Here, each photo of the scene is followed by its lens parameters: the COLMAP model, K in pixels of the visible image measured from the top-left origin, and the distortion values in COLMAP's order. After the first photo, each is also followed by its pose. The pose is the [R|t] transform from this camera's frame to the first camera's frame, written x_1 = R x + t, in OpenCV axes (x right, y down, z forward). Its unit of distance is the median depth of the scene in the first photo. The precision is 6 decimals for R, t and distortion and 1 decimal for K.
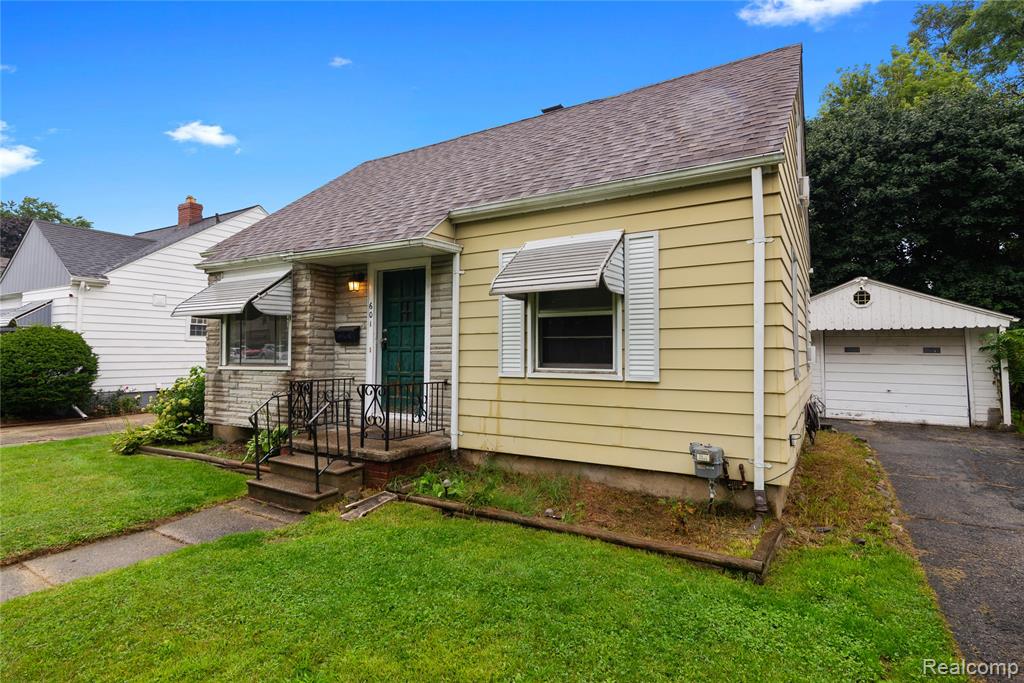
lens RADIAL K [[511.4, 0, 504.1], [0, 511.4, 335.5], [0, 0, 1]] dist [0.006988, -0.000640]
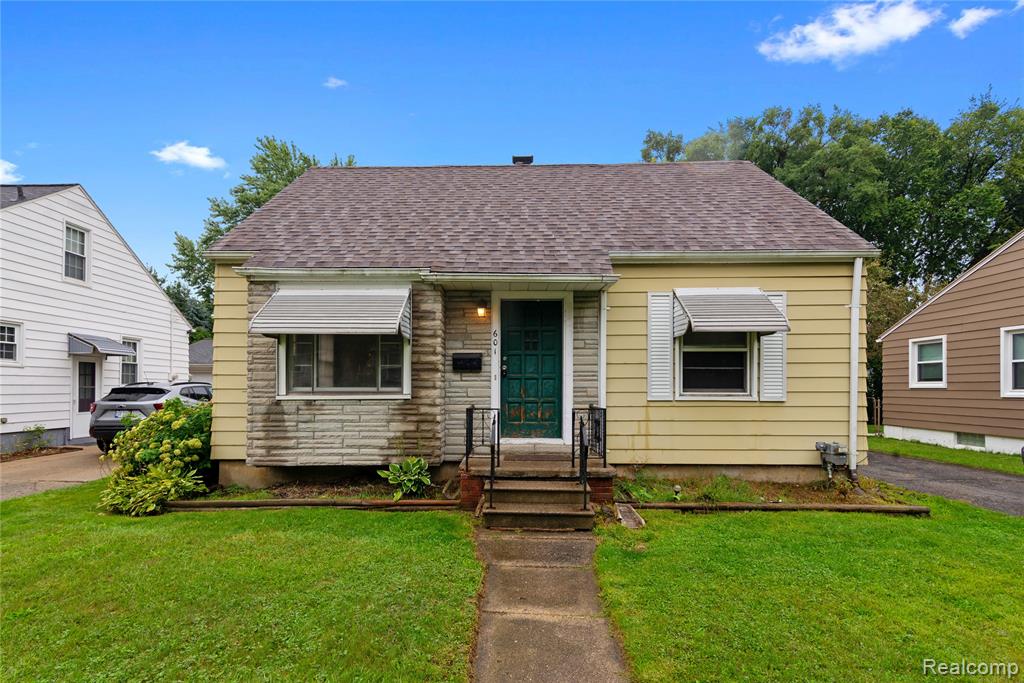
lens RADIAL K [[511.4, 0, 477.5], [0, 511.4, 386.9], [0, 0, 1]] dist [0.006988, -0.000640]
pose [[0.871979, -0.000865, 0.489543, -0.914556], [-0.016967, 0.999344, 0.031988, 0.018146], [-0.489249, -0.036199, 0.871392, 0.162731]]
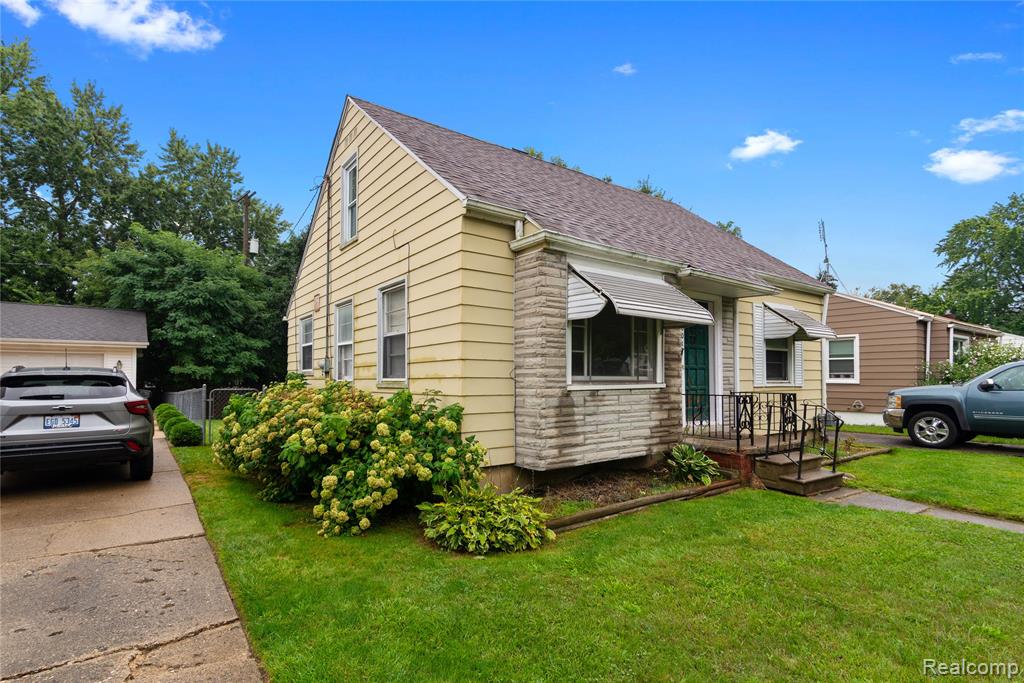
lens RADIAL K [[511.4, 0, 488.4], [0, 511.4, 370.0], [0, 0, 1]] dist [0.006988, -0.000640]
pose [[0.394310, 0.011473, 0.918906, -1.691528], [-0.036124, 0.999343, 0.003024, 0.053573], [-0.918267, -0.034387, 0.394466, 1.107782]]
